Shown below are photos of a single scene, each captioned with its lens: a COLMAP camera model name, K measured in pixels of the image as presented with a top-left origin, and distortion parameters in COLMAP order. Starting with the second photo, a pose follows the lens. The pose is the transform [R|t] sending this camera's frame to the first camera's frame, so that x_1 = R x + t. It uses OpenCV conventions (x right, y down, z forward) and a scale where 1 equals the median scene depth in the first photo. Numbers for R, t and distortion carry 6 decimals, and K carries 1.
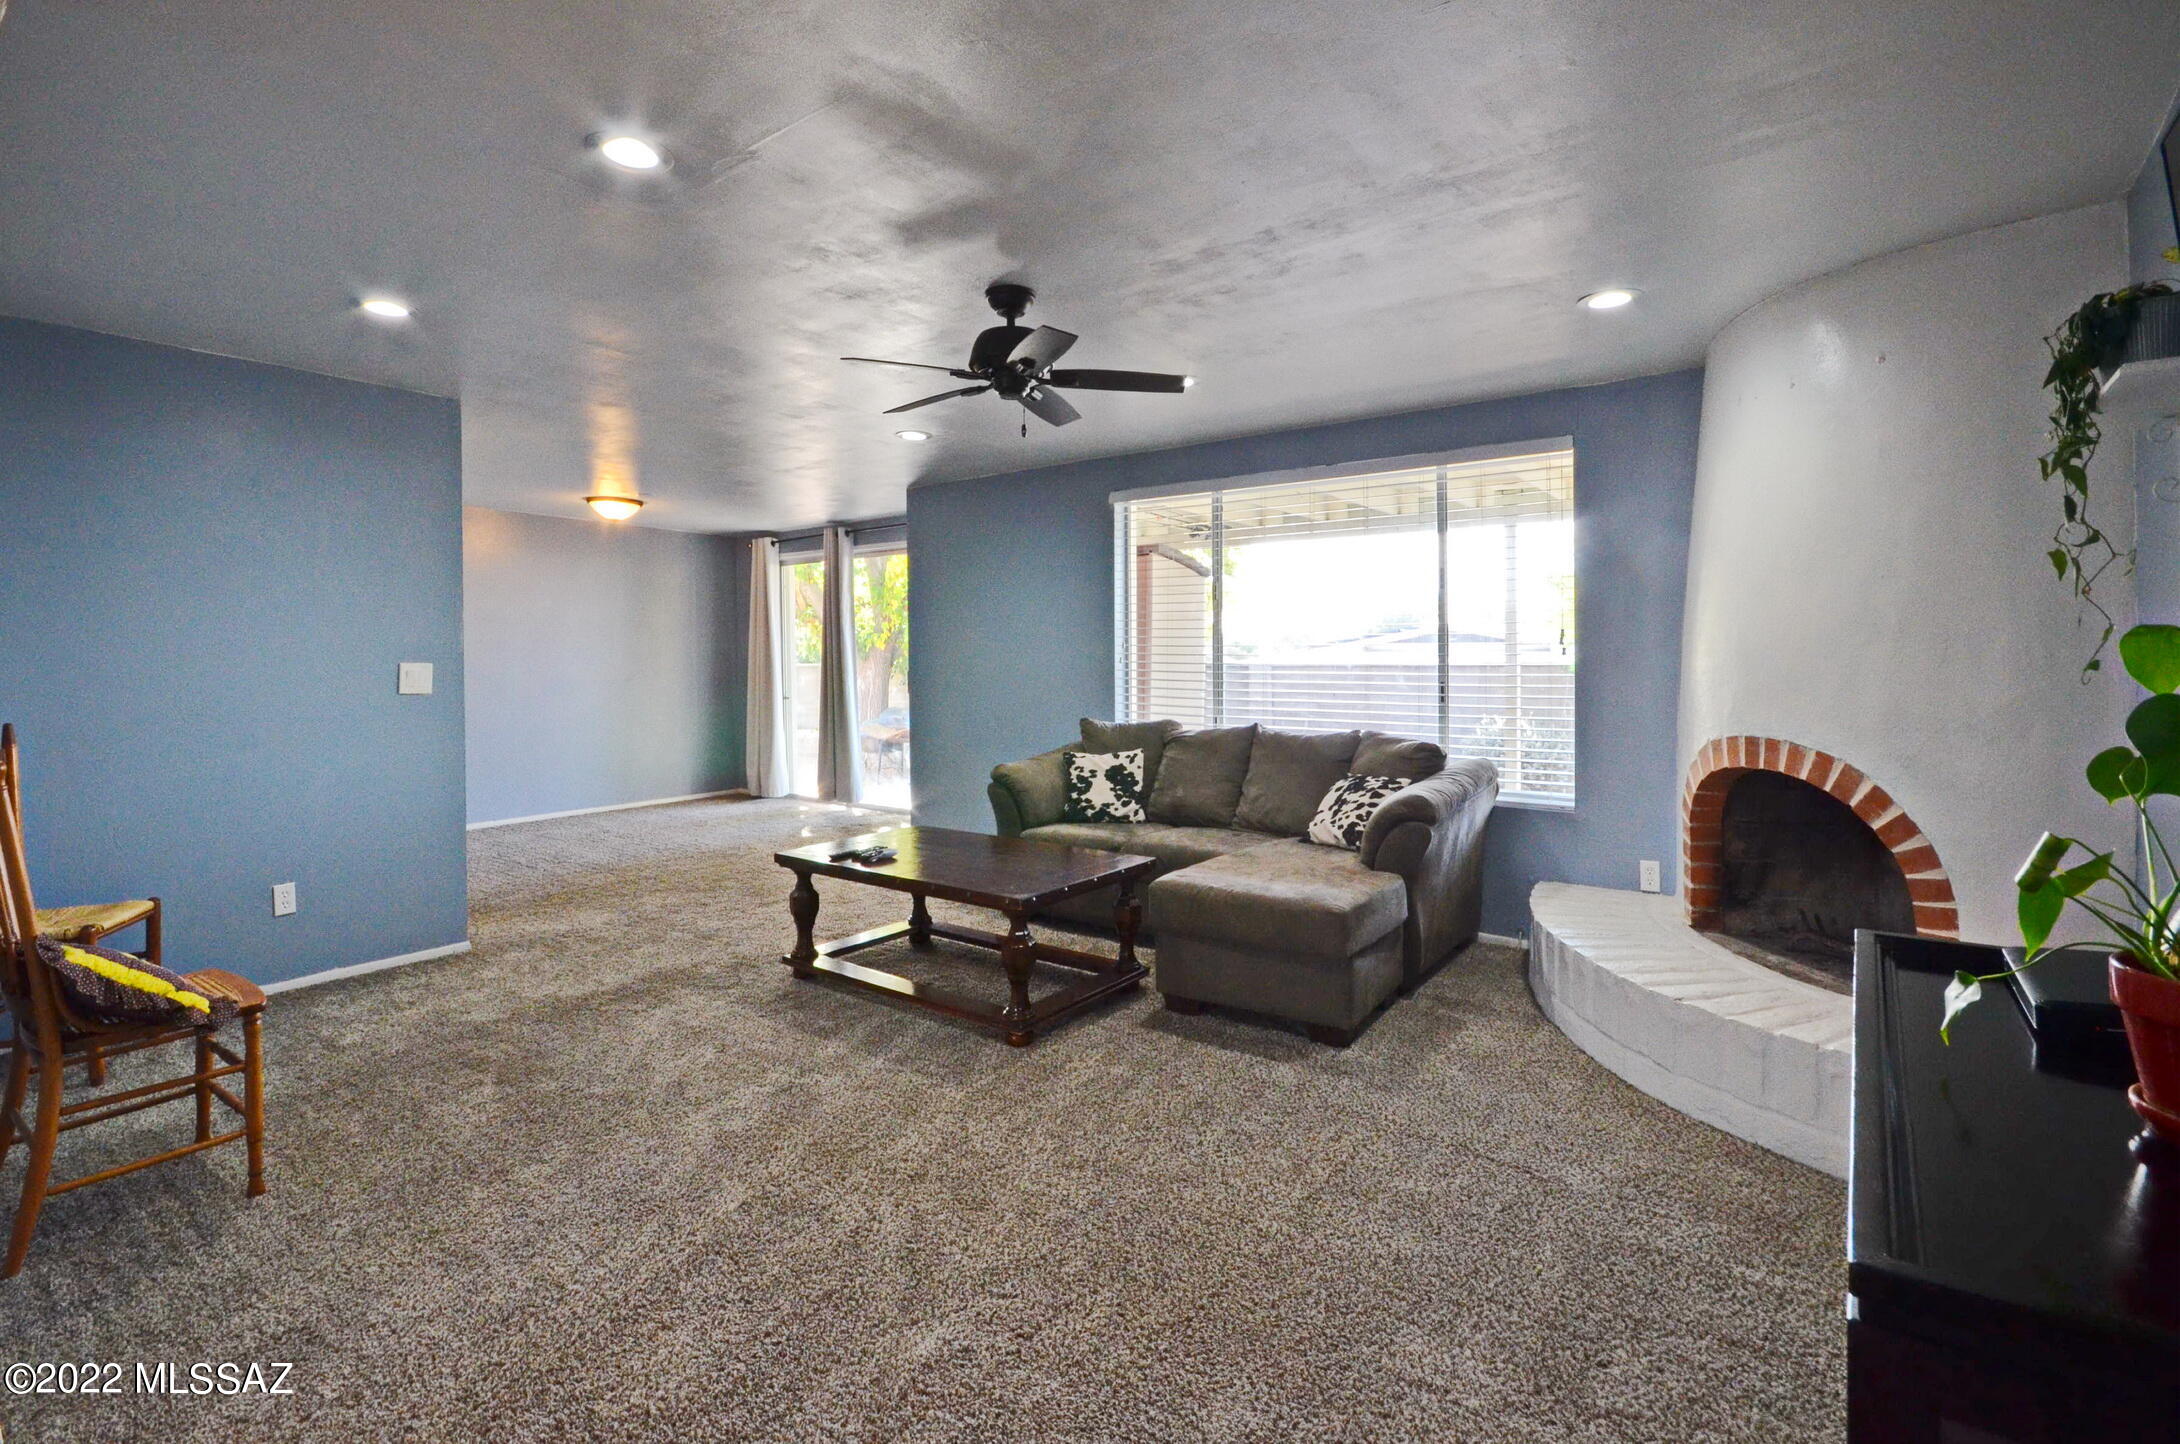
lens RADIAL K [[1064.5, 0, 1003.5], [0, 1064.5, 662.3], [0, 0, 1]] dist [-0.000603, -0.000390]
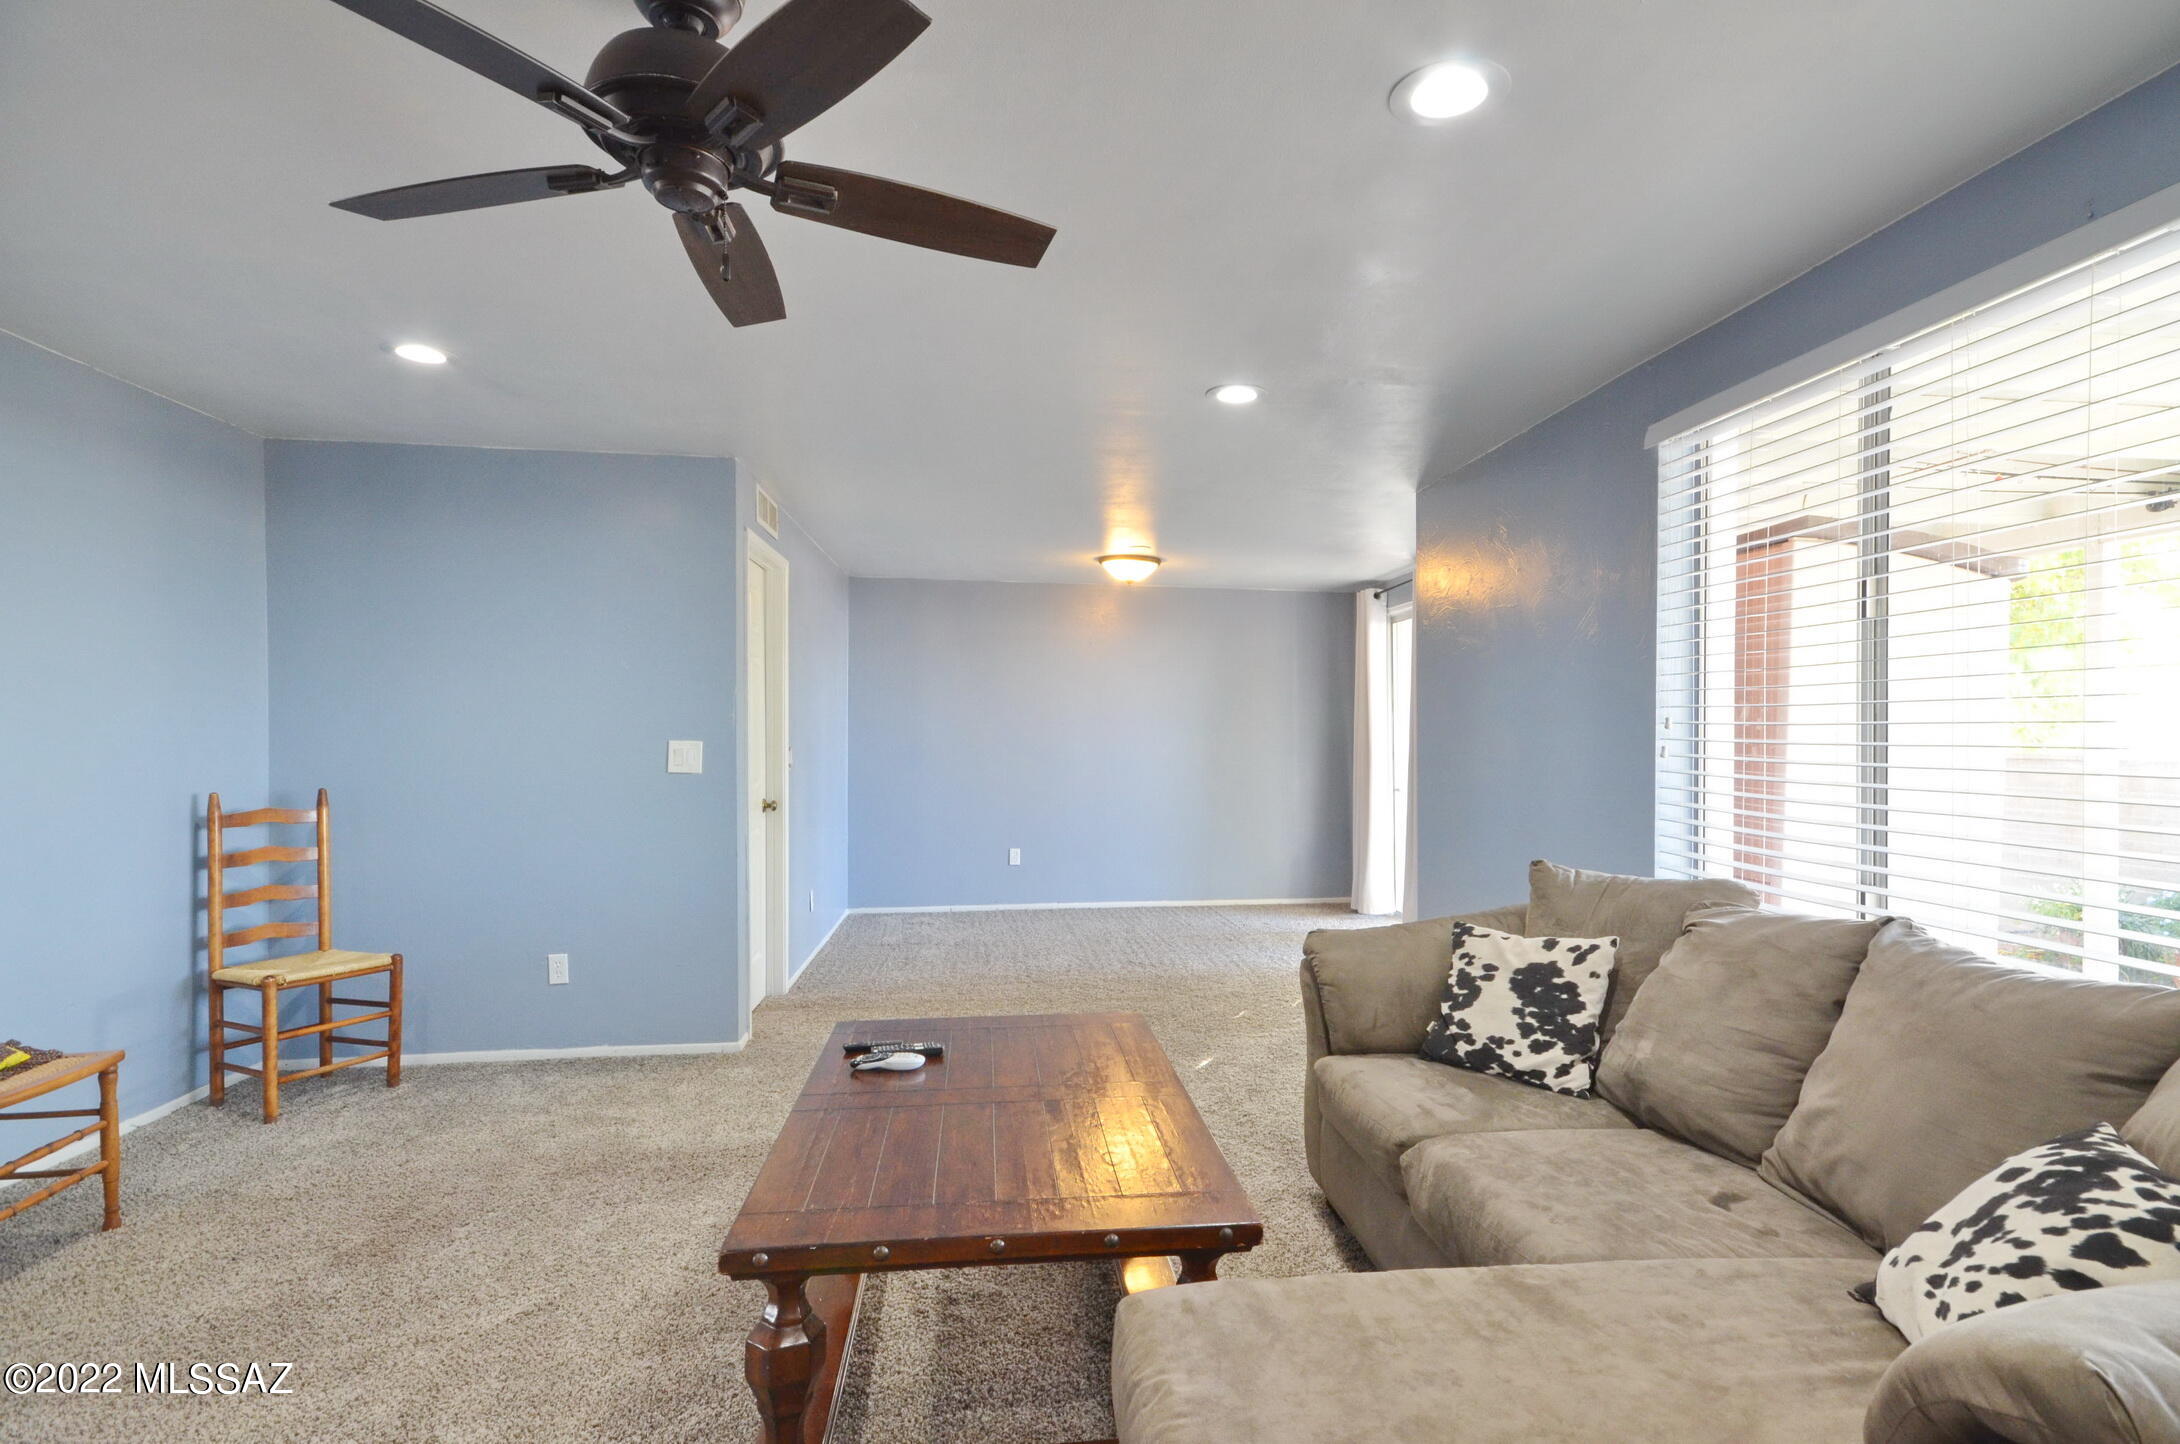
lens RADIAL K [[1030.0, 0, 1045.2], [0, 1030.0, 739.3], [0, 0, 1]] dist [0.010482, 0.000185]
pose [[0.704984, 0.011617, -0.709128, 0.288565], [-0.012386, 0.999915, 0.004068, -0.007239], [0.709115, 0.005915, 0.705068, 0.502473]]
